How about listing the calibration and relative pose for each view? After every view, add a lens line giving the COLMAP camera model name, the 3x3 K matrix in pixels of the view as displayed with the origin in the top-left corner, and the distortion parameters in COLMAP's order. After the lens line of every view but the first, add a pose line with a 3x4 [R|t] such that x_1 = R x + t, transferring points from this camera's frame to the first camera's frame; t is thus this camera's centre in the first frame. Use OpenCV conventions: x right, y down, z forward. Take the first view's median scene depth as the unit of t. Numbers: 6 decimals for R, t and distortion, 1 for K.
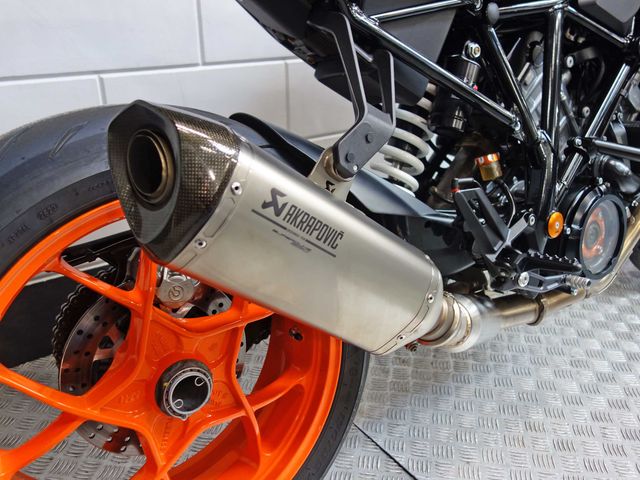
lens RADIAL K [[555.9, 0, 320.0], [0, 555.9, 240.0], [0, 0, 1]] dist [-0.002136, -0.000734]
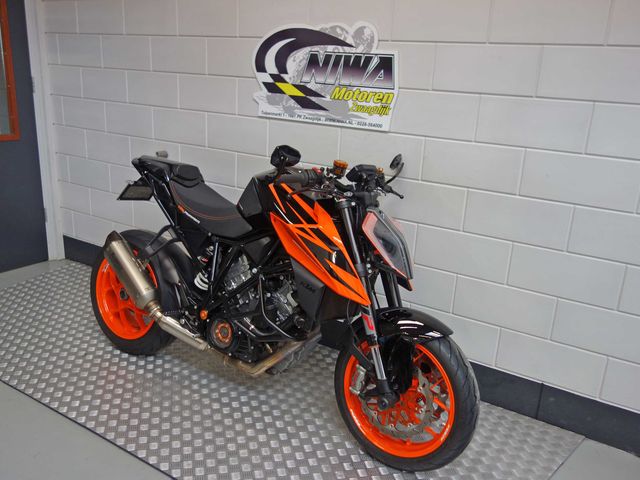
lens RADIAL K [[570.2, 0, 320.0], [0, 570.2, 240.0], [0, 0, 1]] dist [0.001373, -0.003262]
pose [[0.364815, 0.283025, -0.887021, 3.928695], [-0.425781, 0.897943, 0.111395, -1.190690], [0.828022, 0.337039, 0.448089, 0.106098]]
